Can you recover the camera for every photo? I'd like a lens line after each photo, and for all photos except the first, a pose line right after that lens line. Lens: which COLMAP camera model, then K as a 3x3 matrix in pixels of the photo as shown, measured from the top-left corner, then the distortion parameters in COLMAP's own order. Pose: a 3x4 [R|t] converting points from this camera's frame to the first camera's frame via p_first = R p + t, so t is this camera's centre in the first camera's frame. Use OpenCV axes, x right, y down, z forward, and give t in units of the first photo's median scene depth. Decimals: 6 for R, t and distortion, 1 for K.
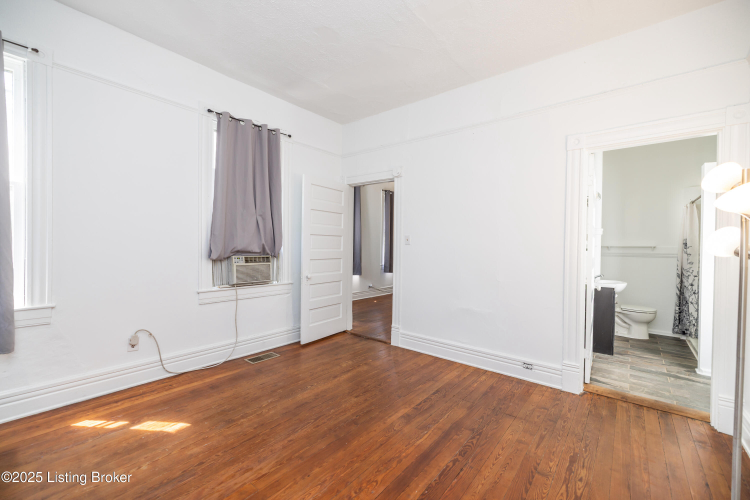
lens RADIAL K [[313.9, 0, 371.1], [0, 313.9, 248.5], [0, 0, 1]] dist [0.001655, 0.000041]
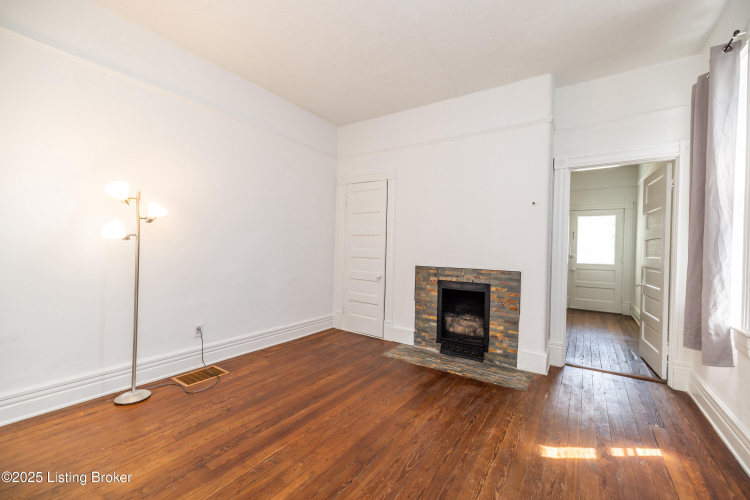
lens RADIAL K [[313.9, 0, 376.5], [0, 313.9, 248.0], [0, 0, 1]] dist [0.001655, 0.000041]
pose [[-0.993892, -0.042692, -0.101768, -0.008769], [-0.044005, 0.998974, 0.010694, -0.000209], [0.101207, 0.015107, -0.994751, 1.691409]]
